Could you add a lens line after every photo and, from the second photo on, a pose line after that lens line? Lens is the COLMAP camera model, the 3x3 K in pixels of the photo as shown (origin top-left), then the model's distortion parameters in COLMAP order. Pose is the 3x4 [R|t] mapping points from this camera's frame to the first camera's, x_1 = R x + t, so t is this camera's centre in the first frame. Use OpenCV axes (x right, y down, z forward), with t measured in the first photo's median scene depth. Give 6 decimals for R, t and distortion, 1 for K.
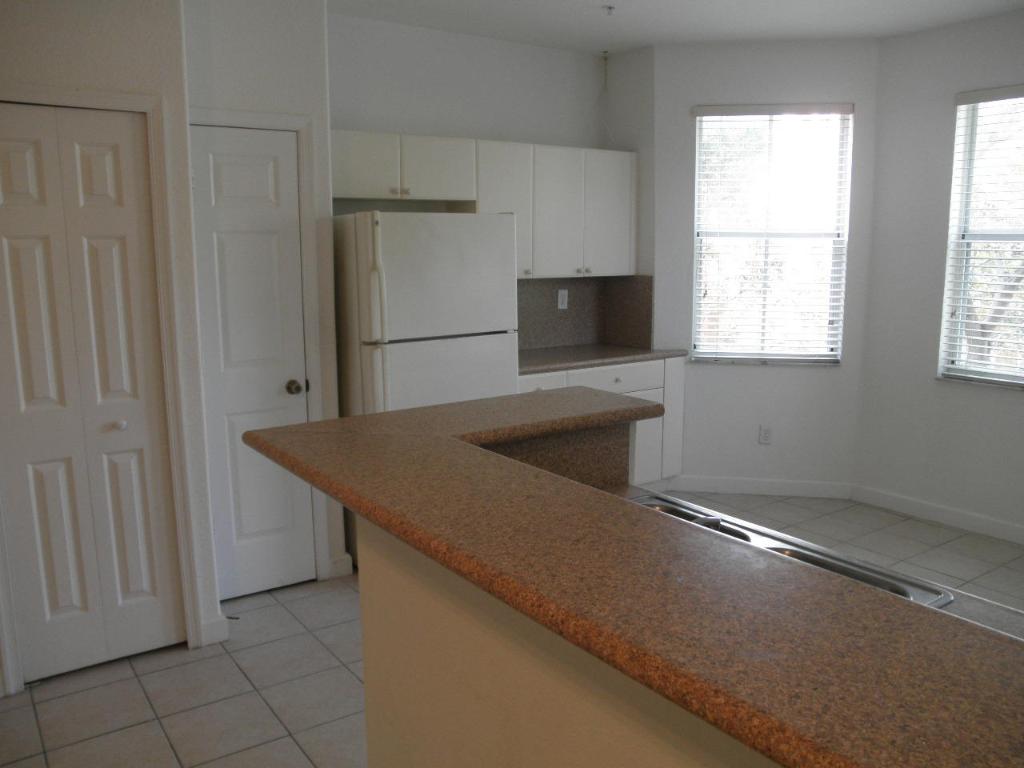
lens RADIAL K [[852.8, 0, 516.0], [0, 852.8, 389.0], [0, 0, 1]] dist [-0.085857, 0.047632]
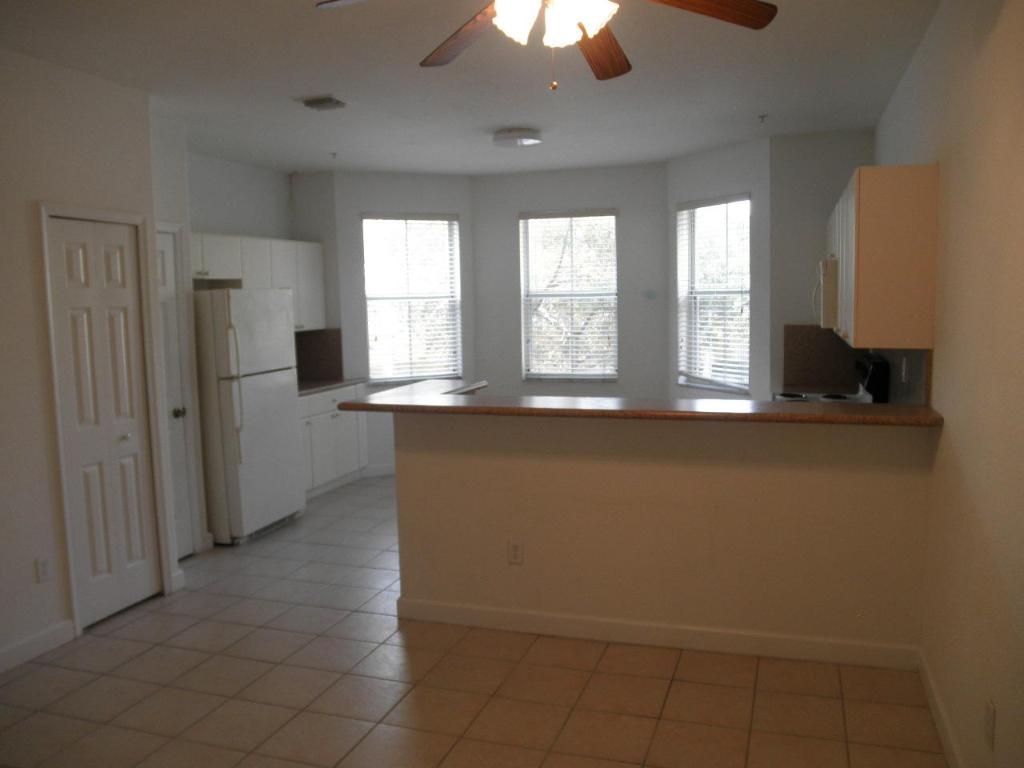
lens RADIAL K [[839.8, 0, 512.0], [0, 839.8, 385.6], [0, 0, 1]] dist [-0.110496, 0.006206]
pose [[0.811920, -0.077806, 0.578561, -0.502569], [0.121577, 0.991884, -0.037225, 0.059801], [-0.570968, 0.100563, 0.814790, -0.361882]]
